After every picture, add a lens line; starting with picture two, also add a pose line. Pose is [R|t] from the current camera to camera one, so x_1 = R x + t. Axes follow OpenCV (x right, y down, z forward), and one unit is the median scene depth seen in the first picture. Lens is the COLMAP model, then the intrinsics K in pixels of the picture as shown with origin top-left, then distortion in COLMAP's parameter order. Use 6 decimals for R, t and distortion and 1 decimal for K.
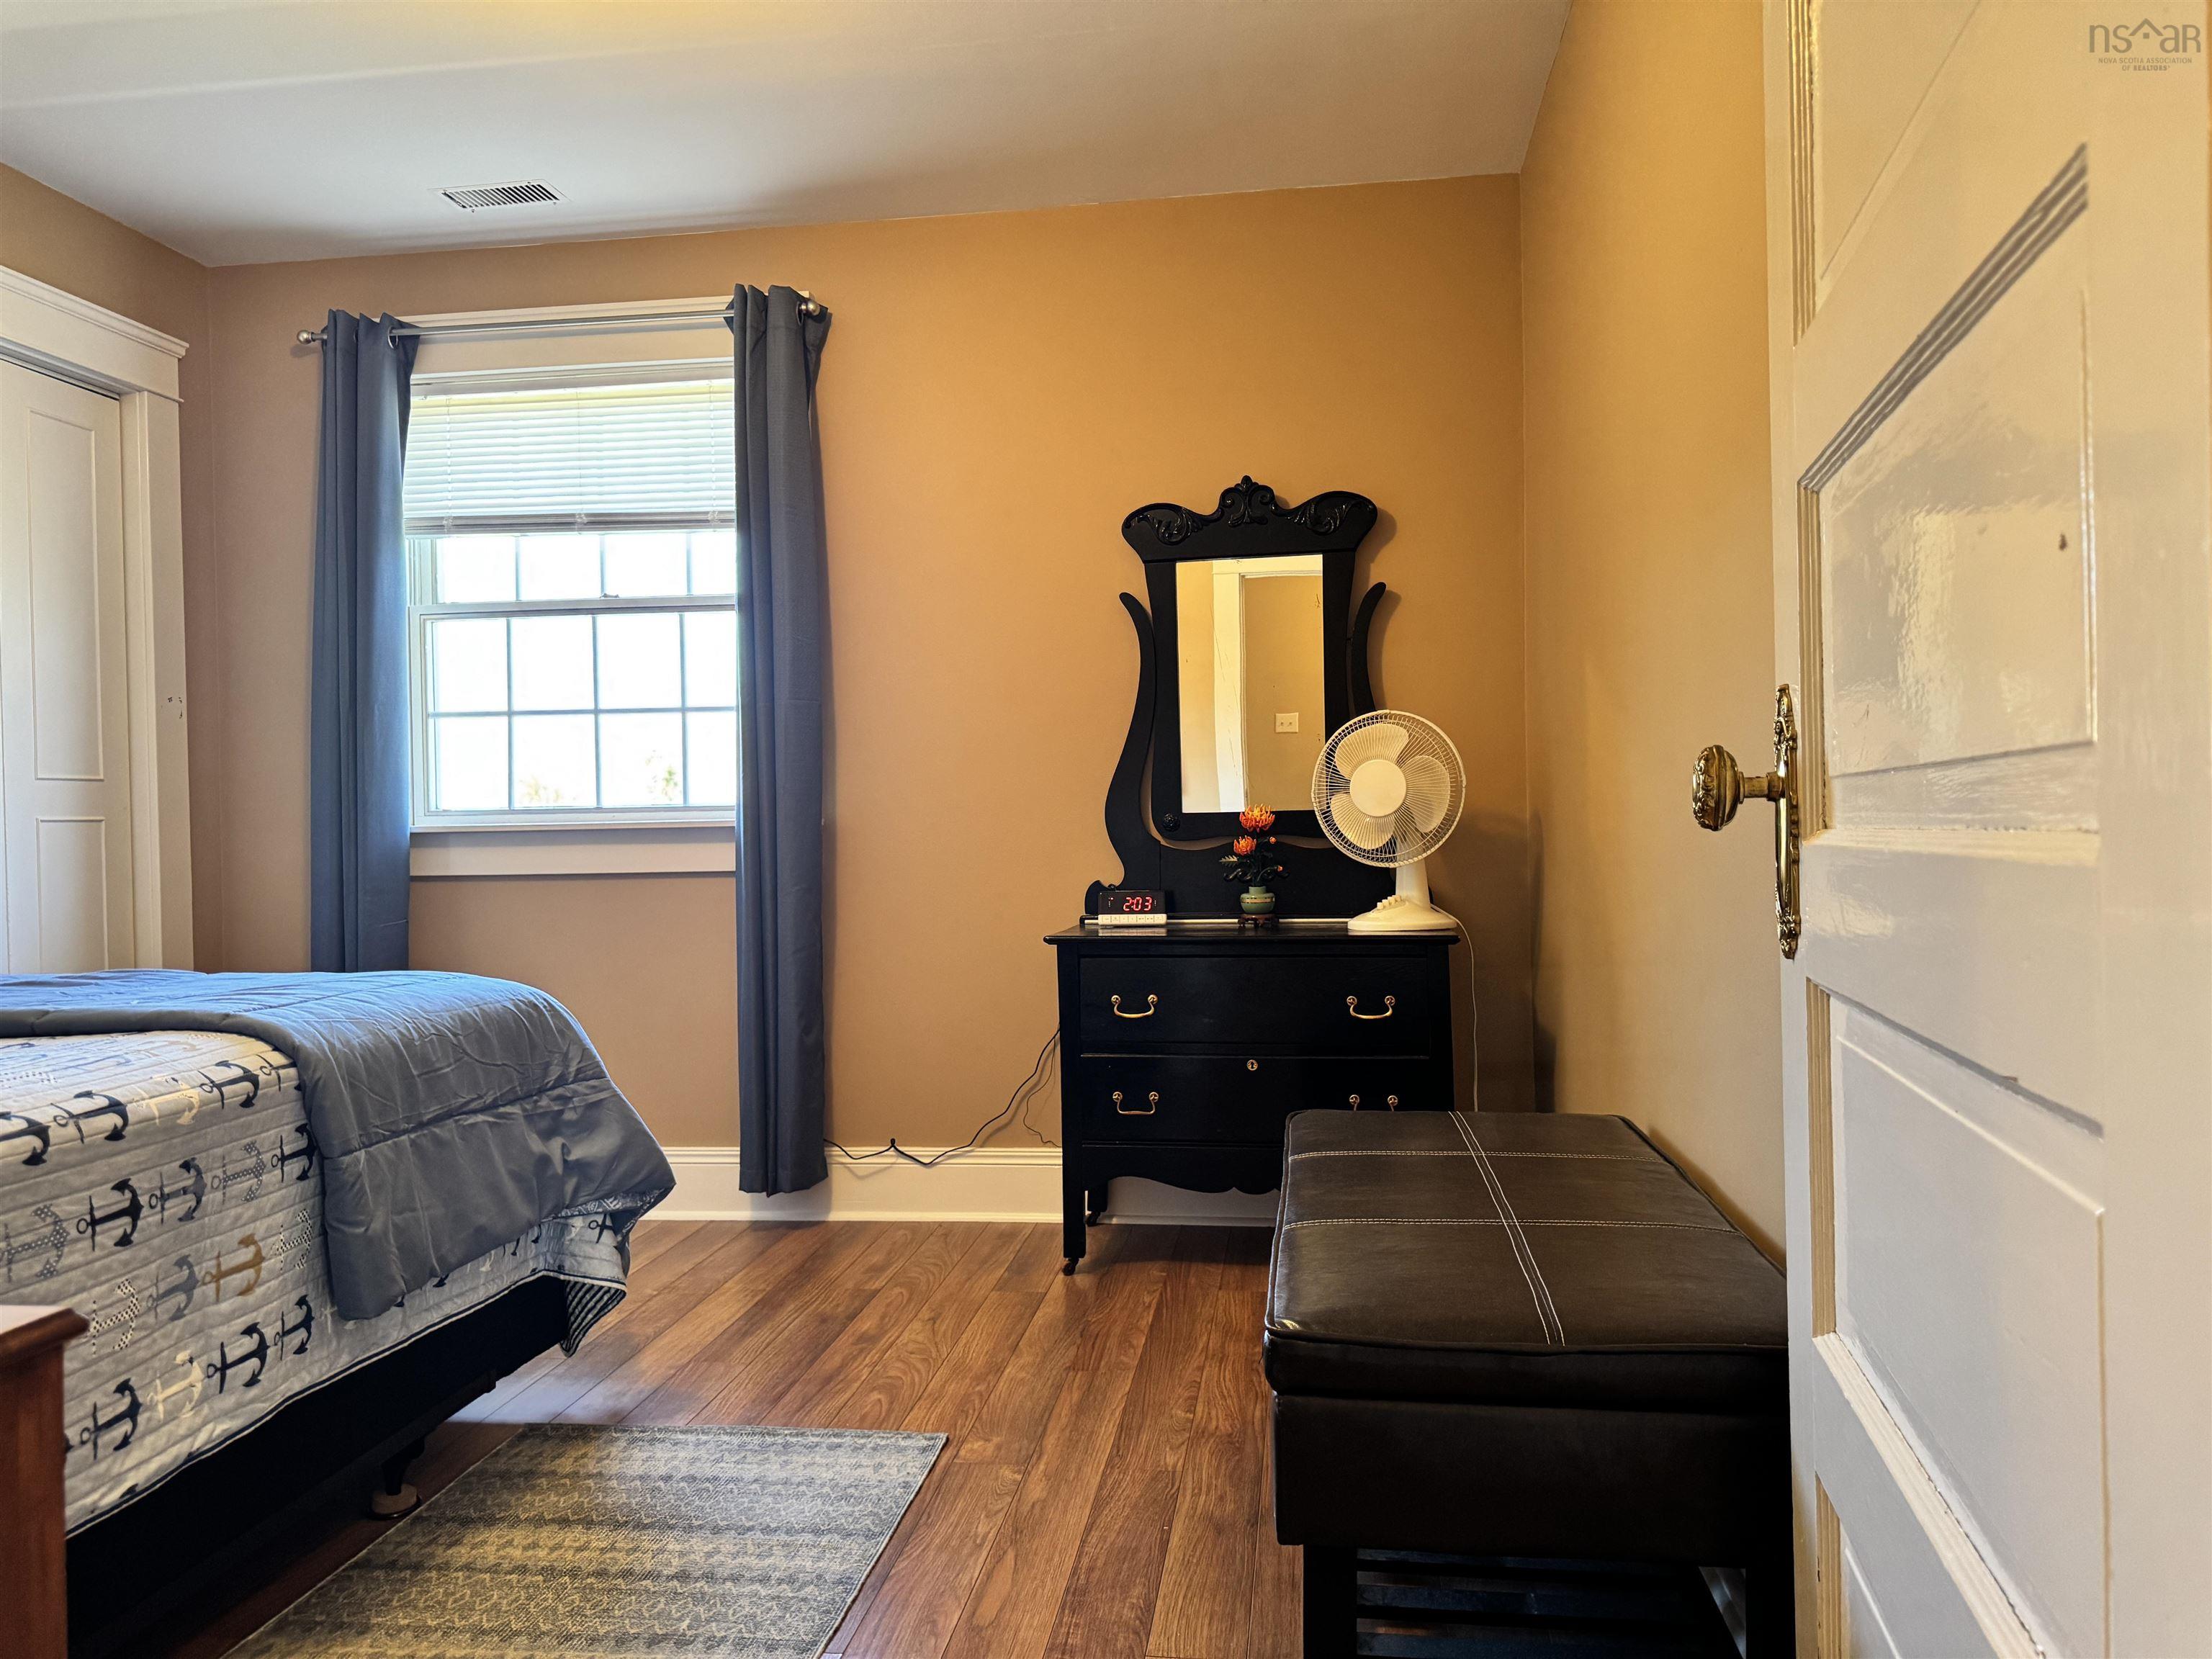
lens RADIAL K [[1588.1, 0, 1106.8], [0, 1588.1, 841.2], [0, 0, 1]] dist [0.002593, -0.008960]
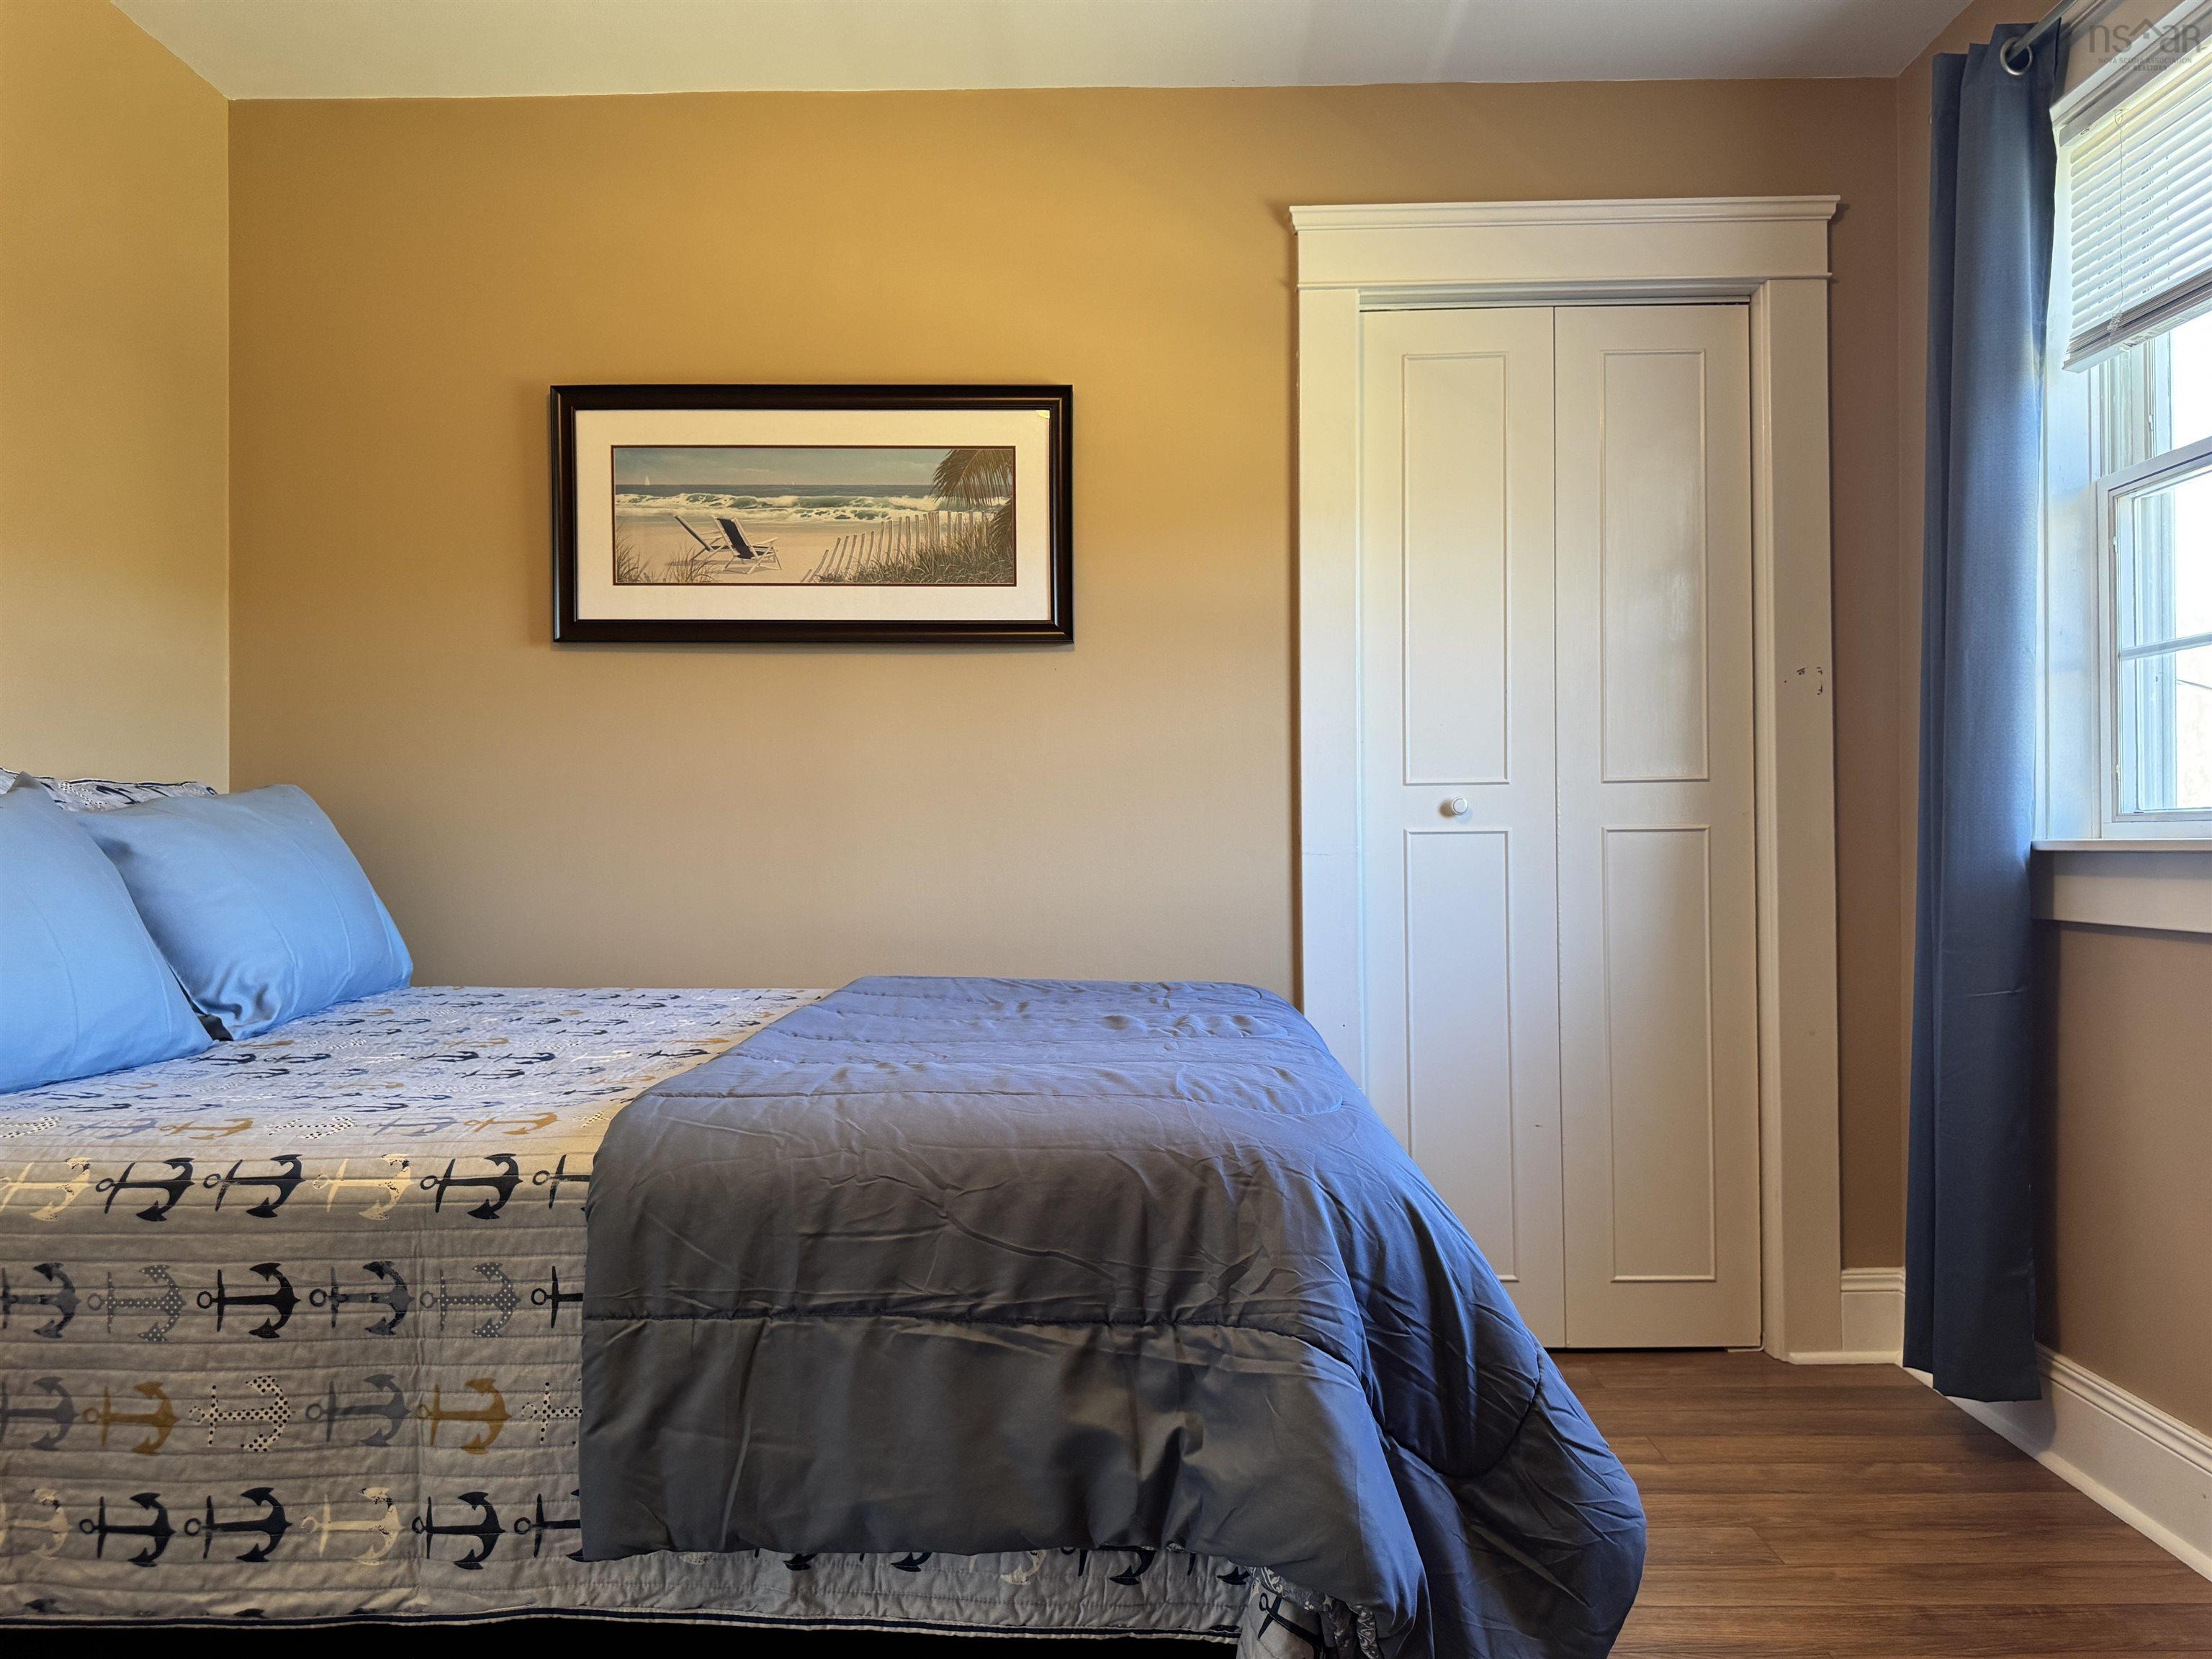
lens RADIAL K [[1588.1, 0, 1106.8], [0, 1588.1, 841.2], [0, 0, 1]] dist [0.002593, -0.008960]
pose [[0.112679, 0.009774, -0.993583, 0.299005], [-0.002712, 0.999951, 0.009529, -0.031255], [0.993628, 0.001621, 0.112700, 1.293236]]
